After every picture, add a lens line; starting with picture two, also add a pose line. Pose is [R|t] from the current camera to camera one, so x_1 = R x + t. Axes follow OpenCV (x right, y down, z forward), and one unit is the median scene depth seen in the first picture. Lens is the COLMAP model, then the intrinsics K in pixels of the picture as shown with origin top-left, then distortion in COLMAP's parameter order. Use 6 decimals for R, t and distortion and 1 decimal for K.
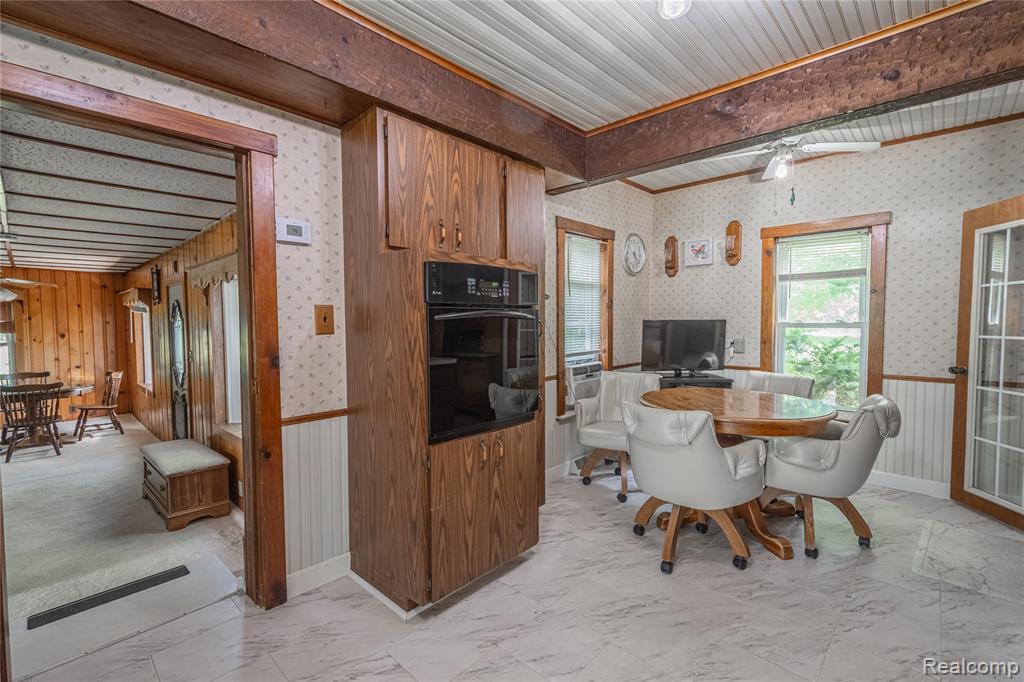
lens RADIAL K [[460.9, 0, 523.6], [0, 460.9, 339.8], [0, 0, 1]] dist [0.013848, -0.000295]
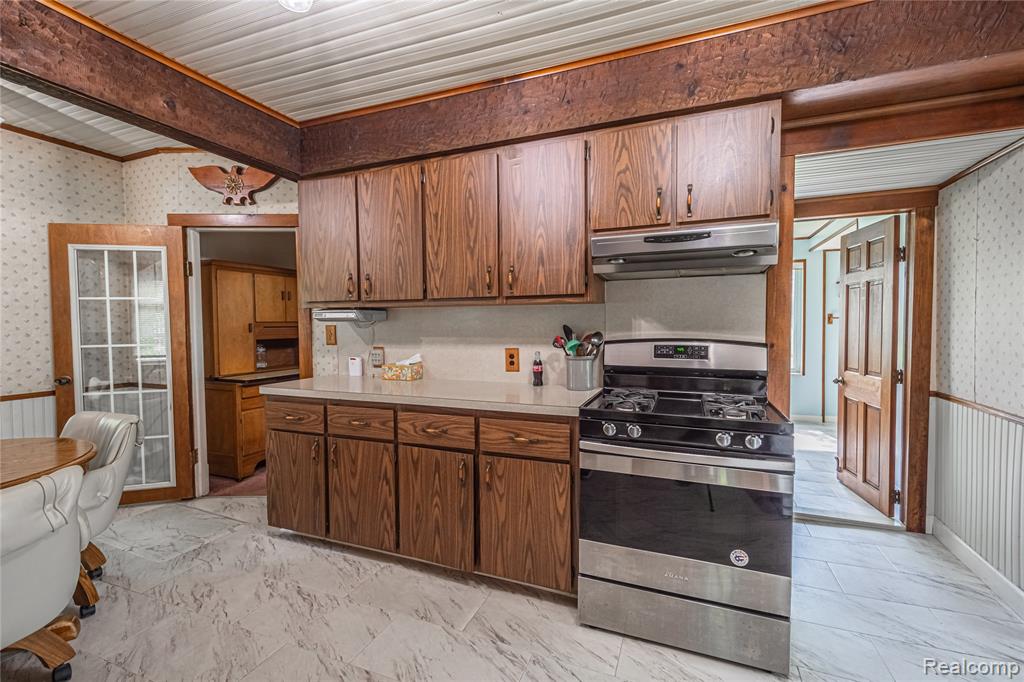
lens RADIAL K [[446.6, 0, 511.2], [0, 446.6, 338.7], [0, 0, 1]] dist [0.016125, -0.005073]
pose [[-0.347470, -0.023967, 0.937385, -0.318465], [0.051864, 0.997652, 0.044733, -0.019345], [-0.936256, 0.064160, -0.345411, 0.437894]]
